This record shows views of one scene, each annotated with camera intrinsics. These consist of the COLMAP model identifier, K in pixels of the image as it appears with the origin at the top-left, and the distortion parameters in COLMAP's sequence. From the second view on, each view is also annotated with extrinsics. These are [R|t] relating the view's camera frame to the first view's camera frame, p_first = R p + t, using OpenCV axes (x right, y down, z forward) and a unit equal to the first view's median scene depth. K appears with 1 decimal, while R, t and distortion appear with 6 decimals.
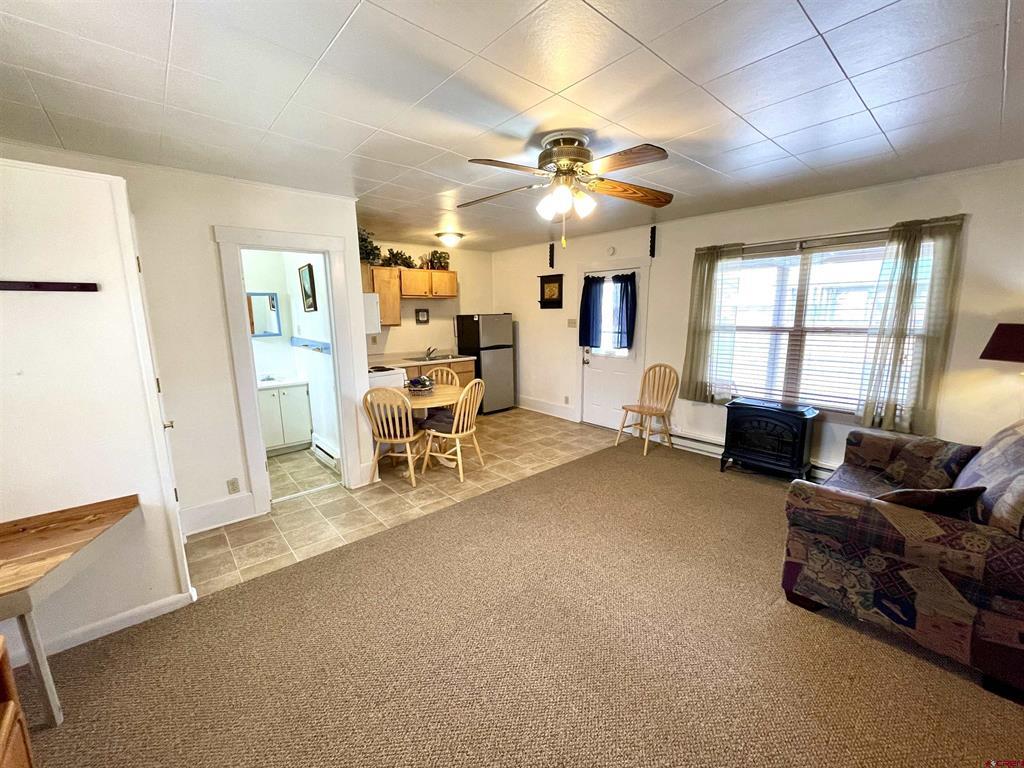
lens RADIAL K [[411.5, 0, 512.3], [0, 411.5, 386.5], [0, 0, 1]] dist [-0.002890, -0.000212]
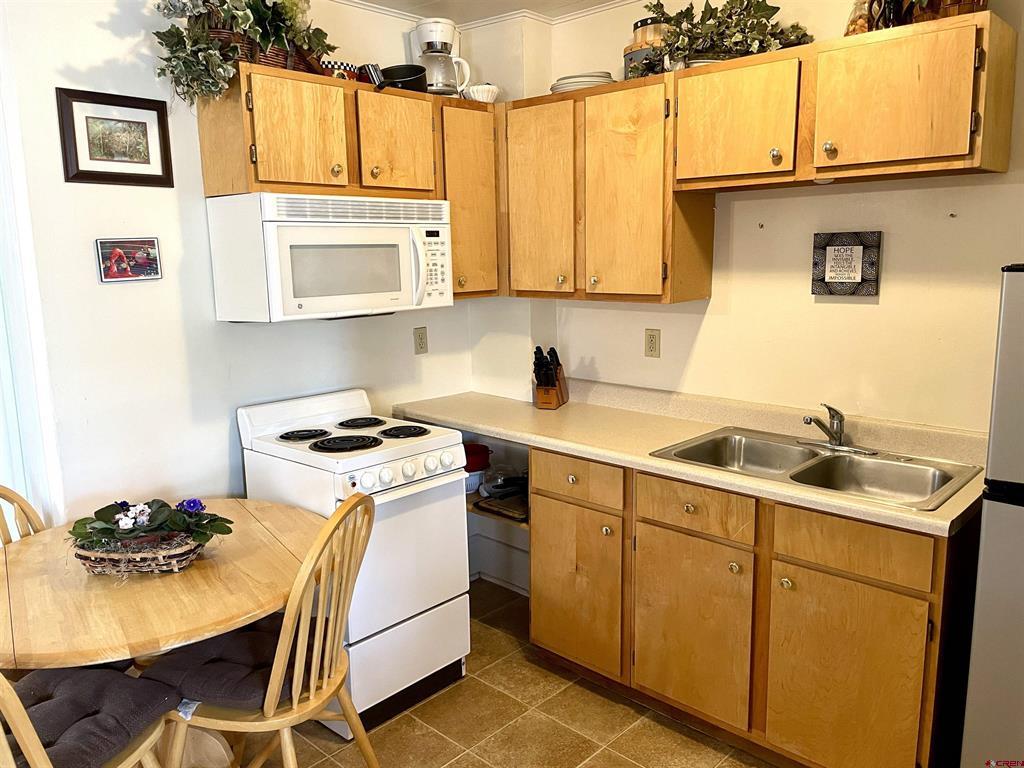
lens RADIAL K [[767.6, 0, 523.4], [0, 767.6, 376.7], [0, 0, 1]] dist [0.093795, -0.120981]
pose [[0.107924, 0.176305, -0.978401, 0.263635], [-0.165319, 0.973630, 0.157210, -0.210237], [0.980317, 0.144782, 0.134225, 1.101873]]
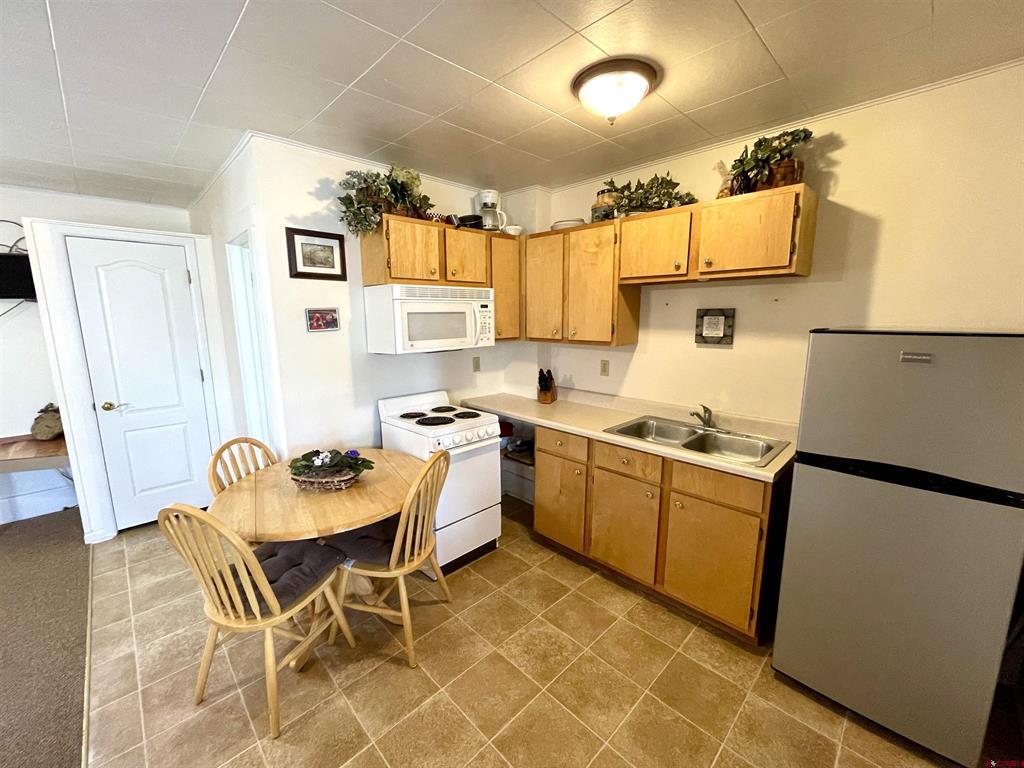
lens RADIAL K [[411.5, 0, 512.5], [0, 411.5, 385.4], [0, 0, 1]] dist [-0.002890, -0.000212]
pose [[0.061335, 0.184734, -0.980873, 0.242381], [-0.175820, 0.969356, 0.171570, -0.211041], [0.982510, 0.161934, 0.091936, 1.100724]]
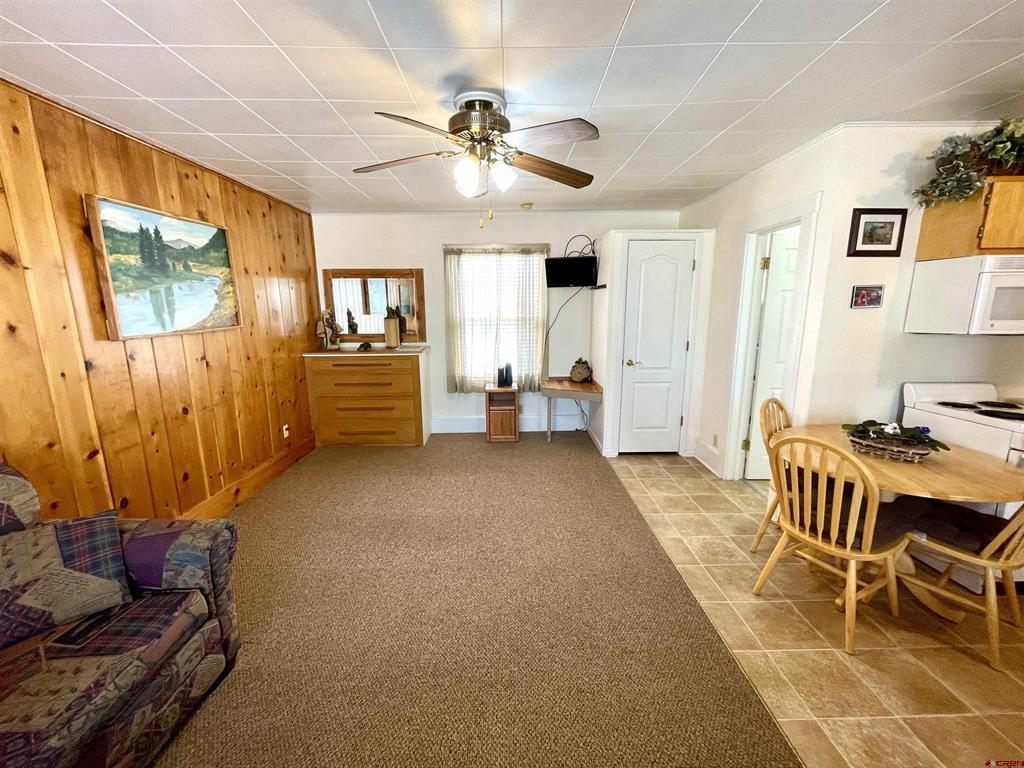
lens RADIAL K [[411.5, 0, 512.9], [0, 411.5, 385.5], [0, 0, 1]] dist [-0.002890, -0.000212]
pose [[-0.648969, 0.165392, -0.742620, 0.422143], [-0.120987, 0.941230, 0.315354, -0.160311], [0.751134, 0.294502, -0.590819, 0.886968]]
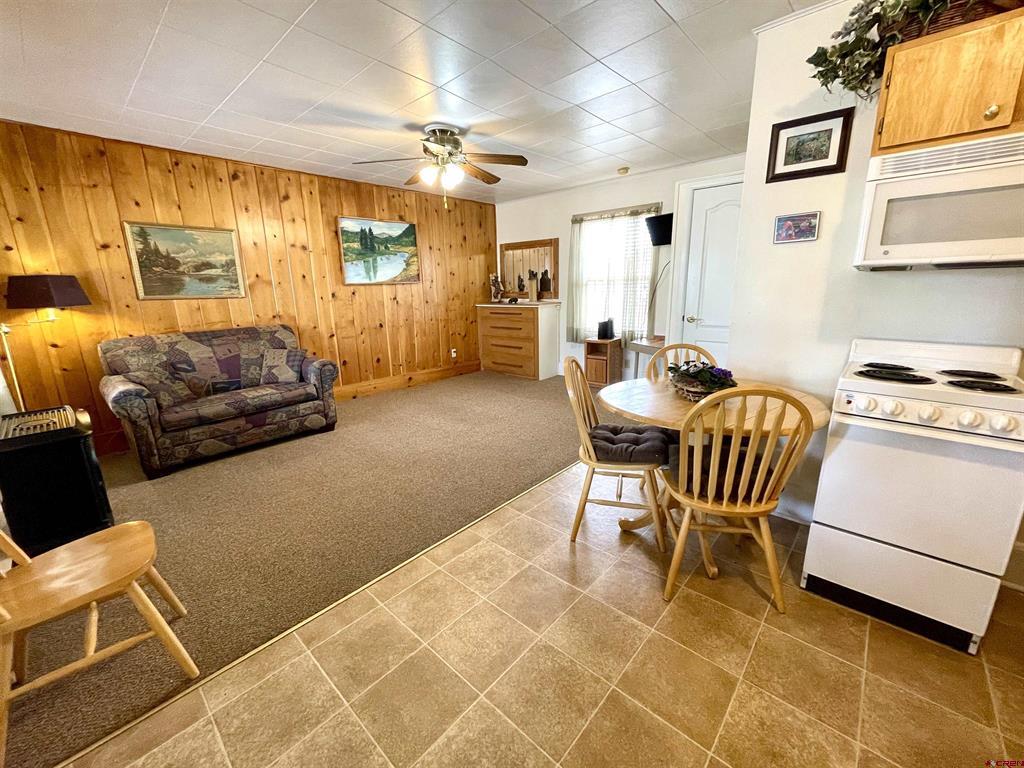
lens RADIAL K [[411.5, 0, 512.7], [0, 411.5, 385.5], [0, 0, 1]] dist [-0.002890, -0.000212]
pose [[-0.992368, 0.060531, -0.107434, 0.045981], [0.011460, 0.912731, 0.408400, -0.187935], [0.122779, 0.404051, -0.906459, 1.346961]]
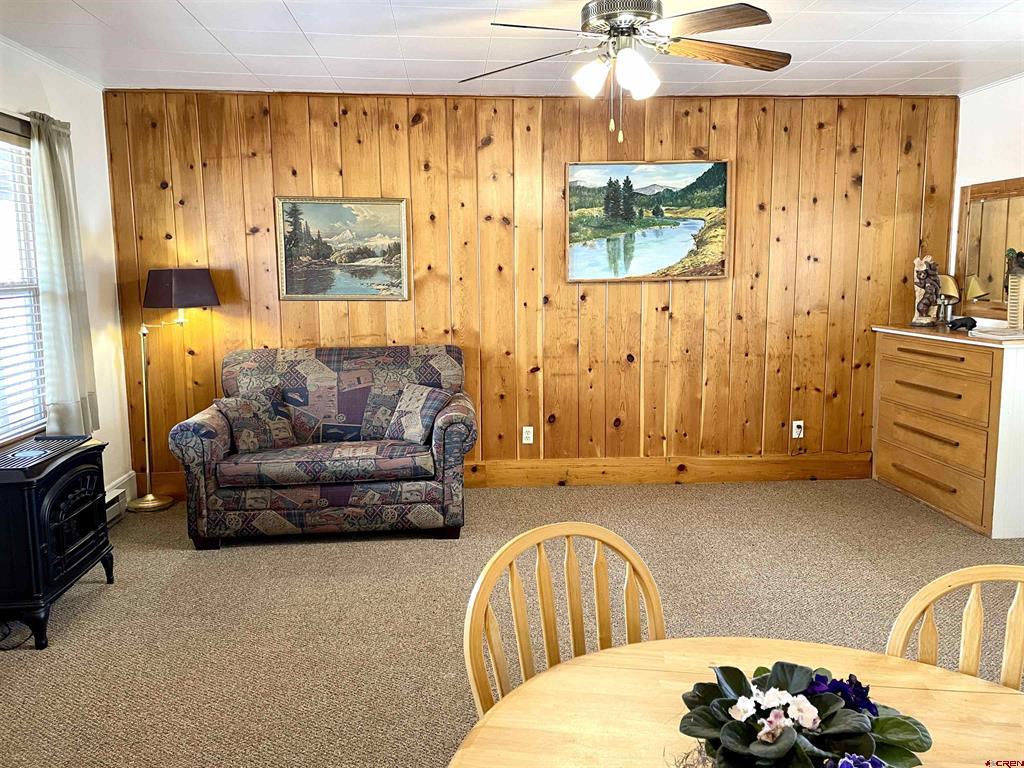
lens RADIAL K [[767.6, 0, 519.2], [0, 767.6, 375.5], [0, 0, 1]] dist [0.093795, -0.120981]
pose [[-0.806197, -0.062535, 0.588333, -0.267770], [0.124248, 0.954329, 0.271695, -0.177899], [-0.578454, 0.292139, -0.761608, 1.144929]]
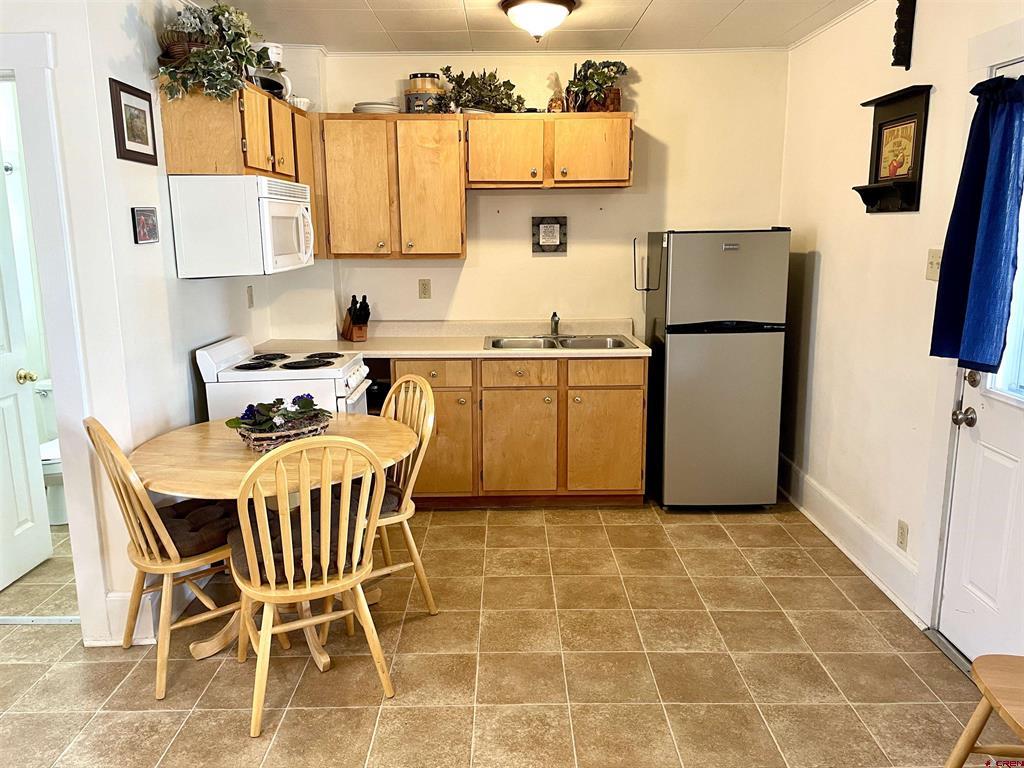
lens RADIAL K [[767.6, 0, 512.4], [0, 767.6, 378.5], [0, 0, 1]] dist [0.093795, -0.120981]
pose [[0.760248, 0.131843, -0.636114, 0.354454], [-0.119862, 0.990846, 0.062114, -0.104410], [0.638480, 0.029024, 0.769091, 0.567833]]
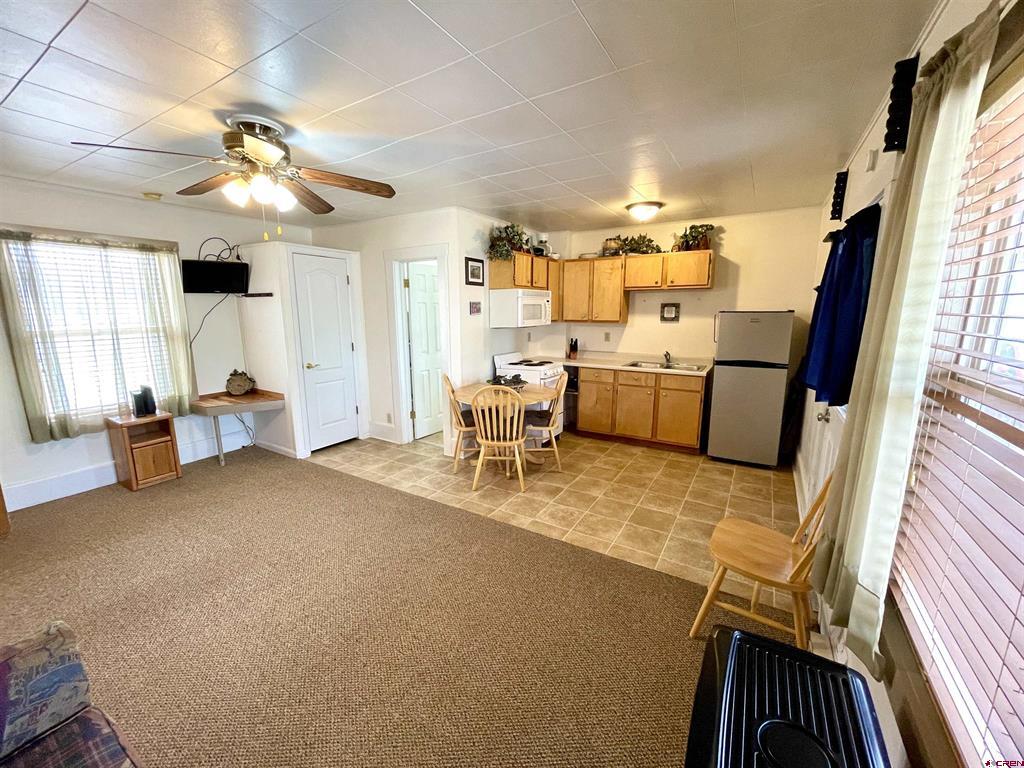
lens RADIAL K [[411.5, 0, 512.3], [0, 411.5, 386.0], [0, 0, 1]] dist [-0.002890, -0.000212]
pose [[0.301863, 0.188972, -0.934435, 0.649945], [-0.173411, 0.974690, 0.141094, -0.128617], [0.937447, 0.119450, 0.326993, 0.664095]]
